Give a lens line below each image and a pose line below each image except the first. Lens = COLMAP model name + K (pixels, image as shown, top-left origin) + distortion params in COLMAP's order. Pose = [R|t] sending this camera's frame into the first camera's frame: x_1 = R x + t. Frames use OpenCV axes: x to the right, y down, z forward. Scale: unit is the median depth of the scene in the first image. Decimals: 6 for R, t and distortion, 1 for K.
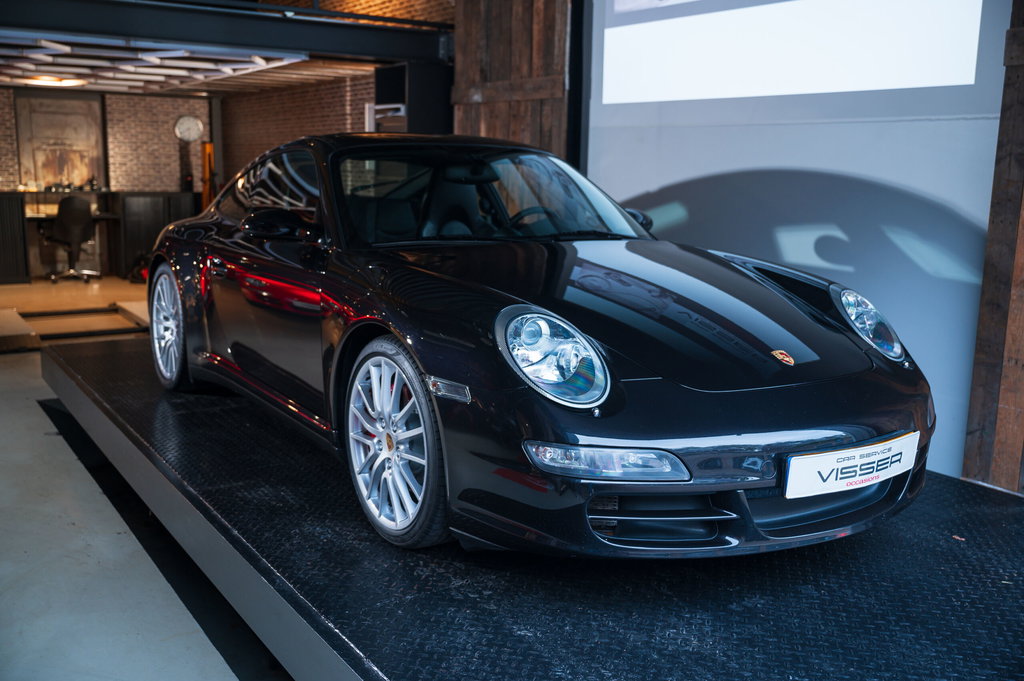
lens RADIAL K [[939.6, 0, 511.7], [0, 939.6, 340.0], [0, 0, 1]] dist [0.005220, 0.000000]
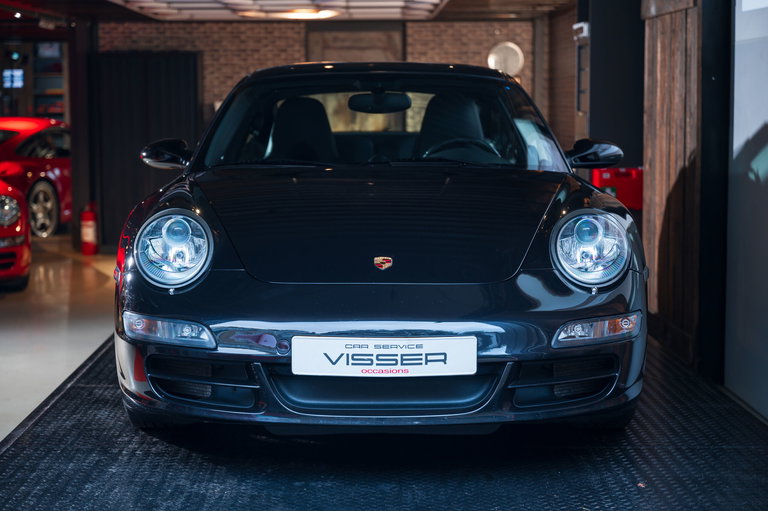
lens RADIAL K [[1566.6, 0, 383.8], [0, 1566.6, 255.5], [0, 0, 1]] dist [-0.011949, 0.000000]
pose [[0.844098, 0.027304, -0.535493, 0.446980], [-0.076243, 0.994666, -0.069466, 0.047892], [0.530741, 0.099464, 0.841678, -0.176290]]
